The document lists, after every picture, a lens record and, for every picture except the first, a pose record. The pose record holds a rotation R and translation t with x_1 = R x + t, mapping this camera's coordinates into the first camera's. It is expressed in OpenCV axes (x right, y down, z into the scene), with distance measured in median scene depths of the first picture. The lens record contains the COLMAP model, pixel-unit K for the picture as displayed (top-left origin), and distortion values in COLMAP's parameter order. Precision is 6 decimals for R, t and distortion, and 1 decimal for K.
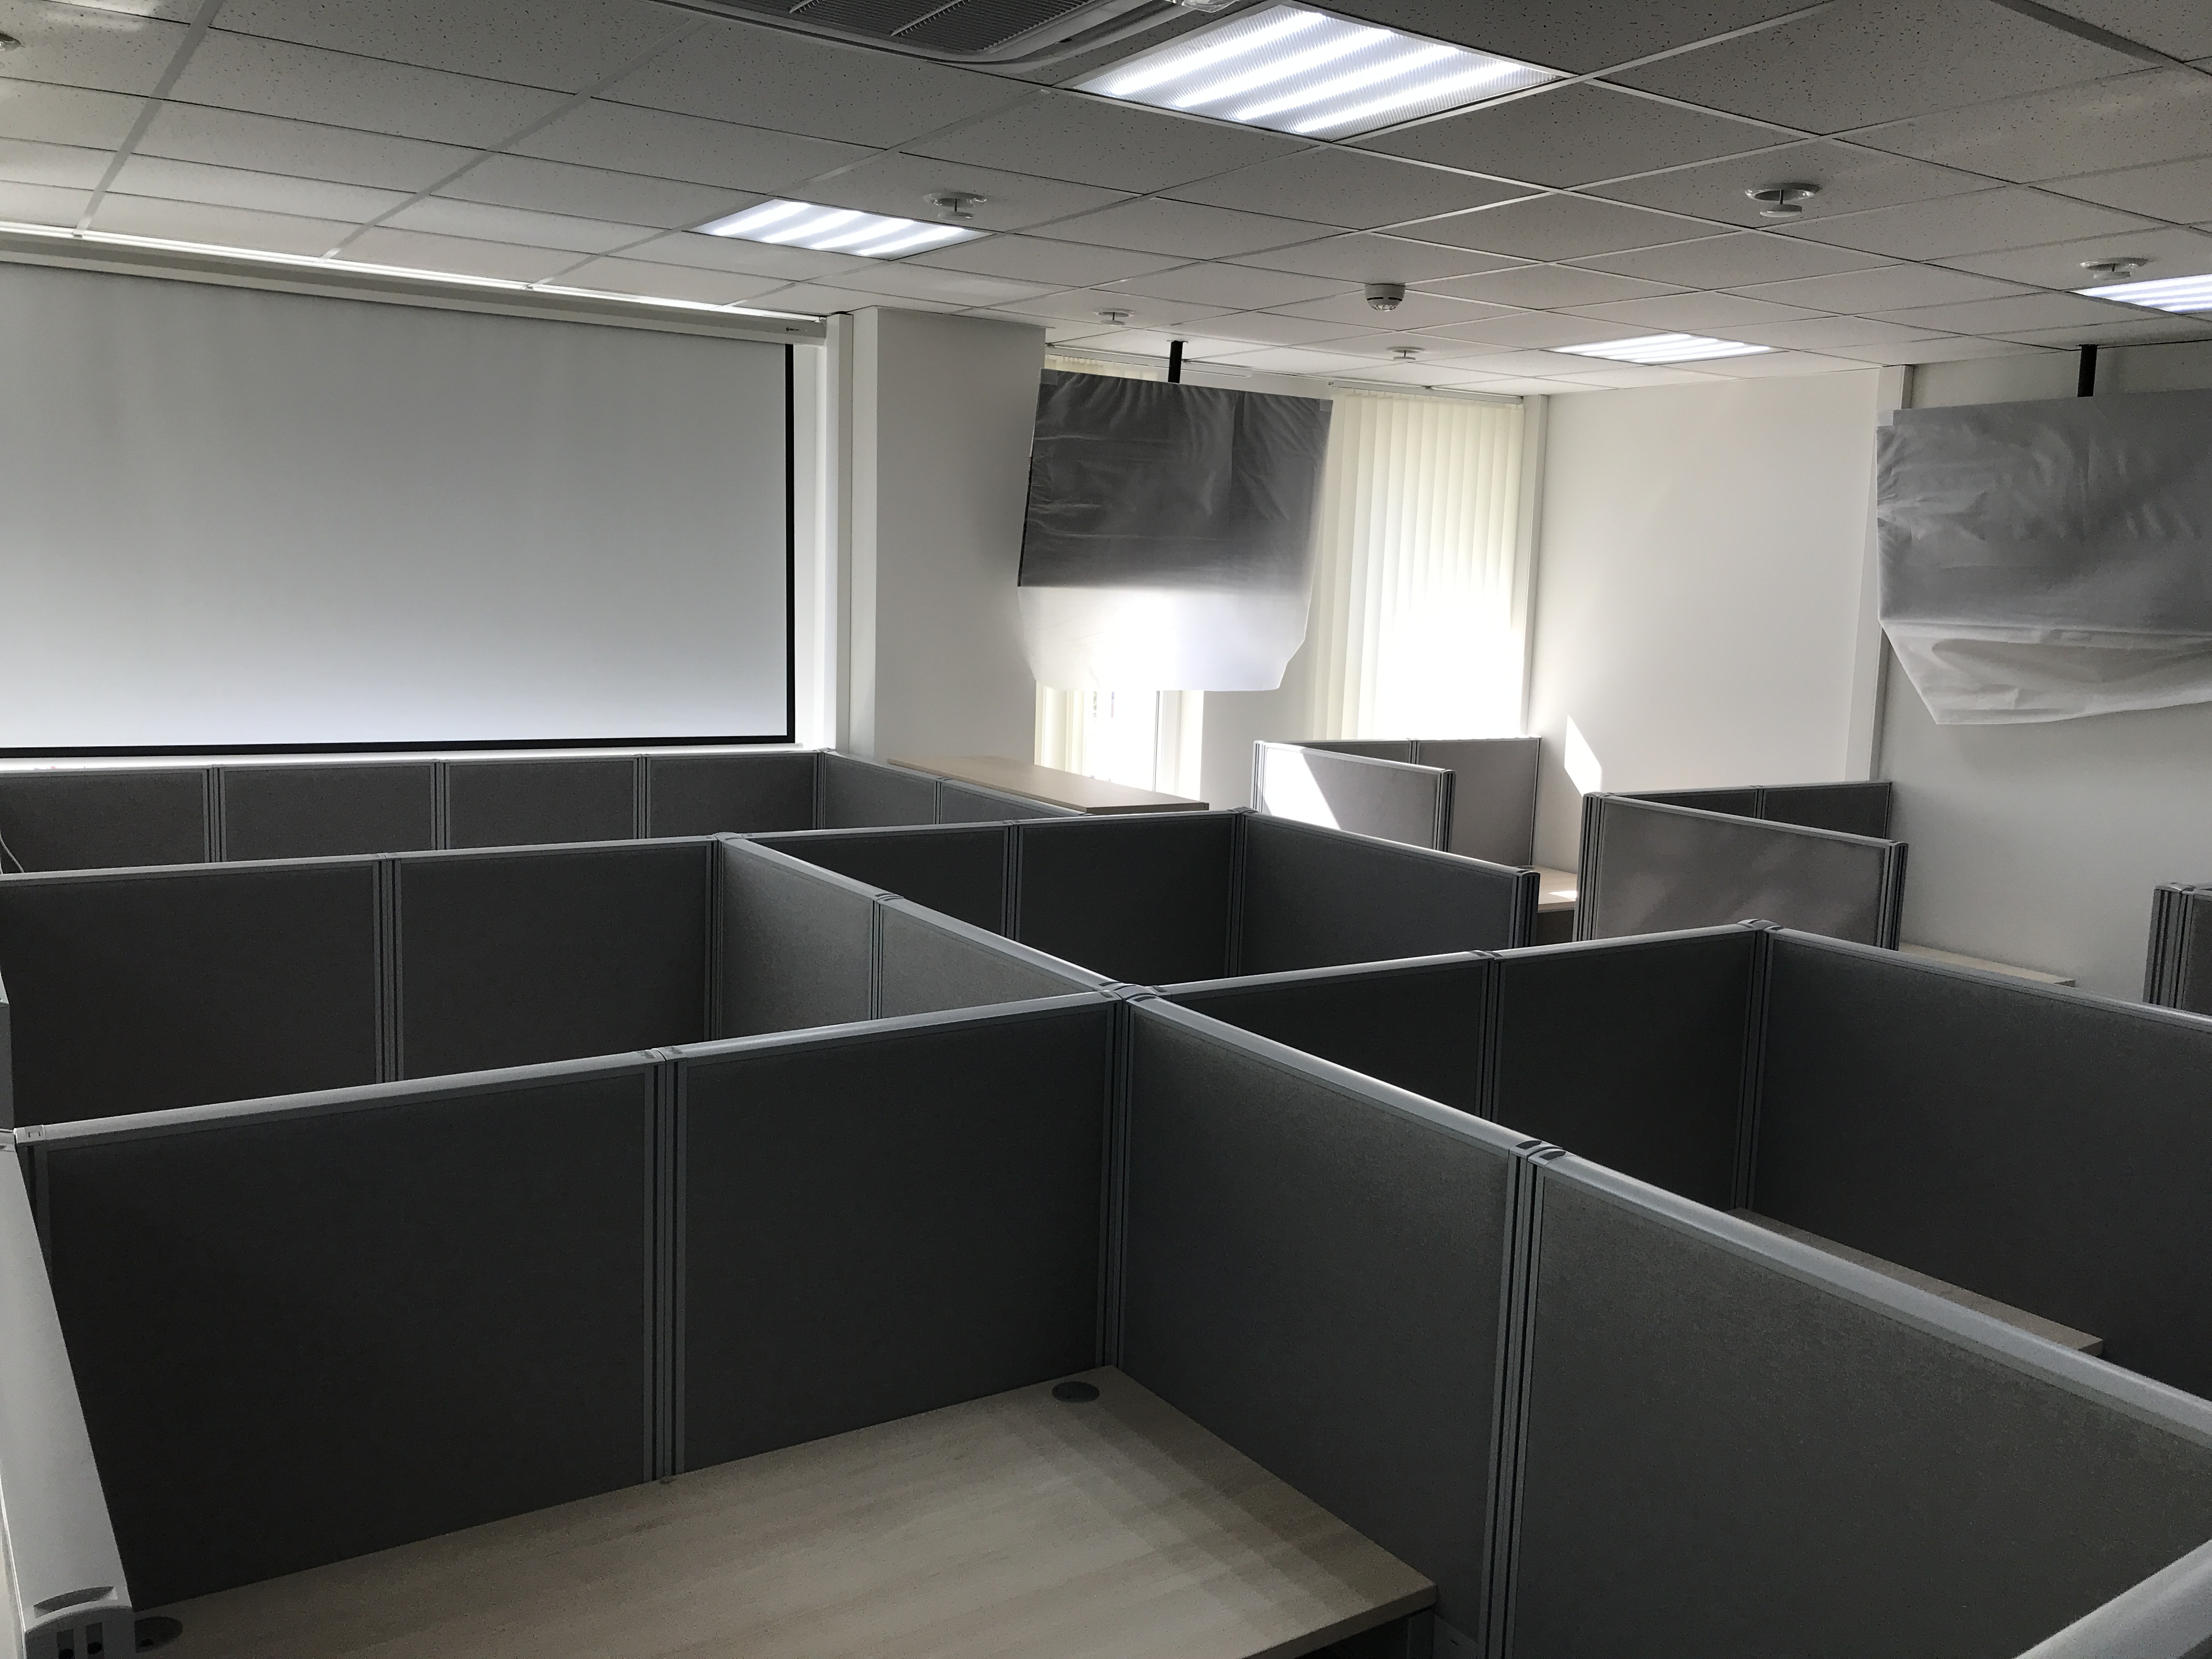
lens RADIAL K [[1825.9, 0, 1104.8], [0, 1825.9, 834.2], [0, 0, 1]] dist [0.022251, -0.012918]
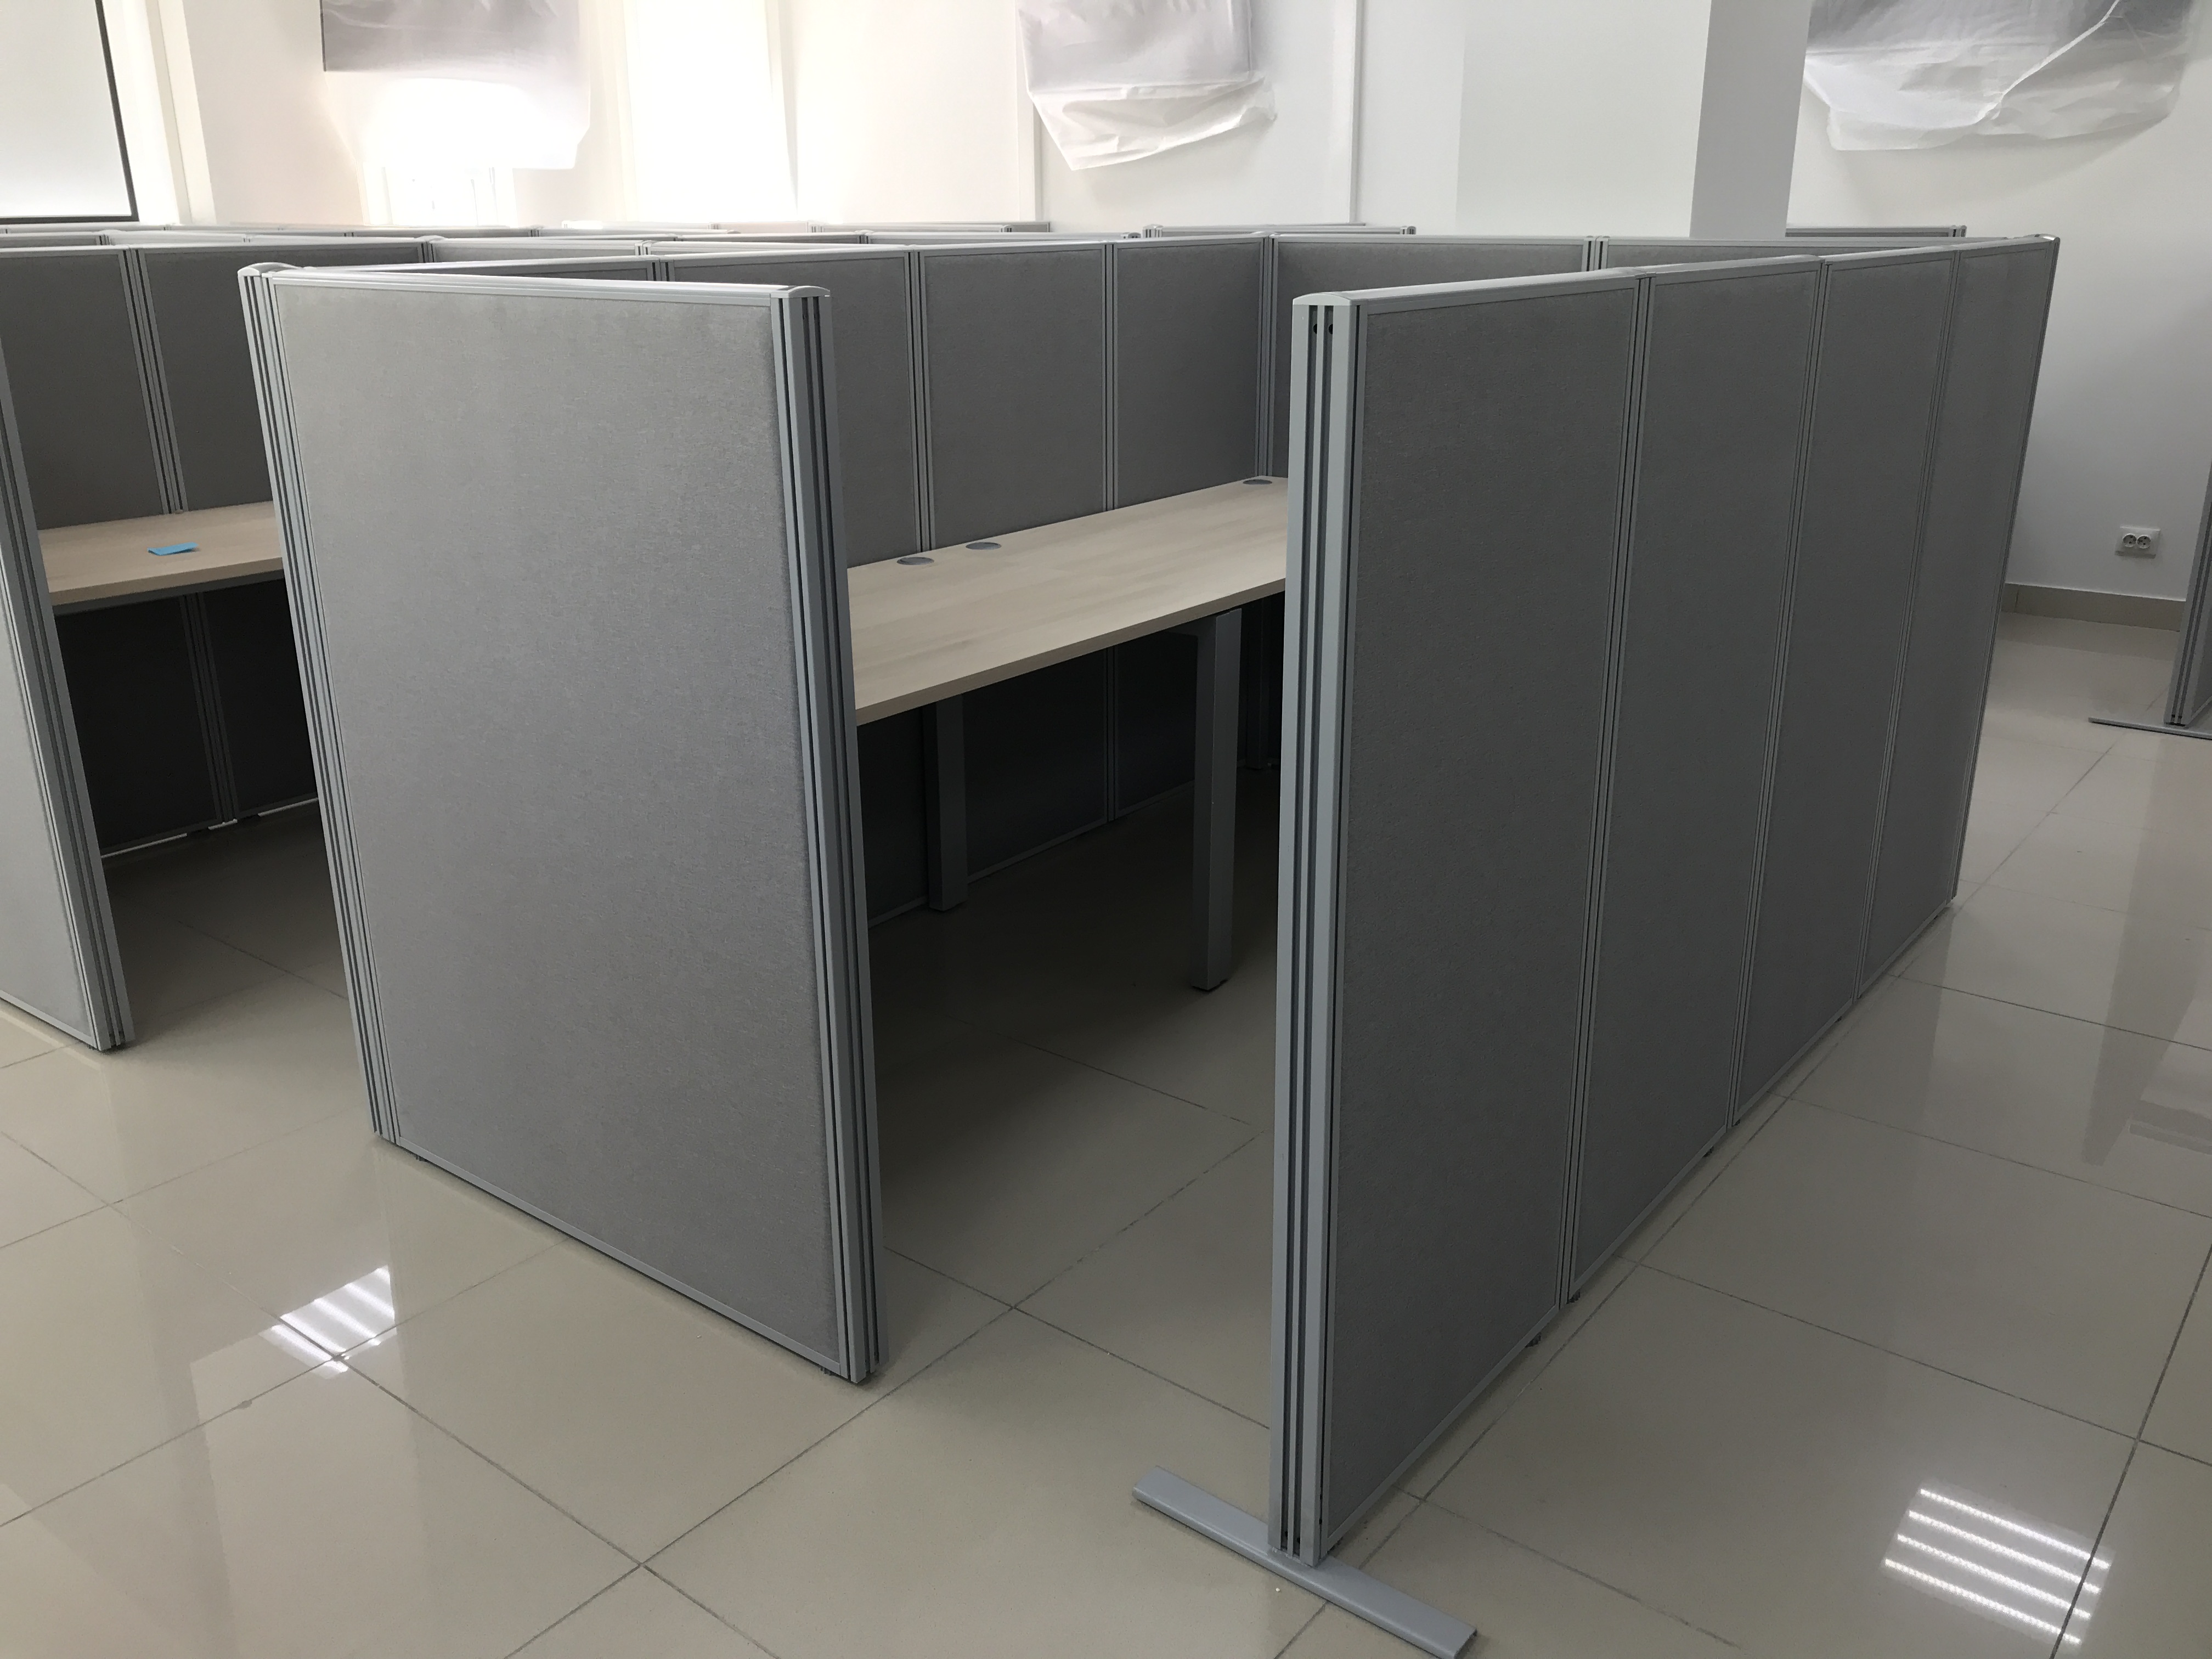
lens RADIAL K [[1825.9, 0, 1116.7], [0, 1825.9, 818.8], [0, 0, 1]] dist [0.022251, -0.012918]
pose [[0.943840, -0.140779, 0.298912, 0.012926], [0.082534, 0.976462, 0.199276, 0.144241], [-0.319930, -0.163414, 0.933242, -0.360179]]
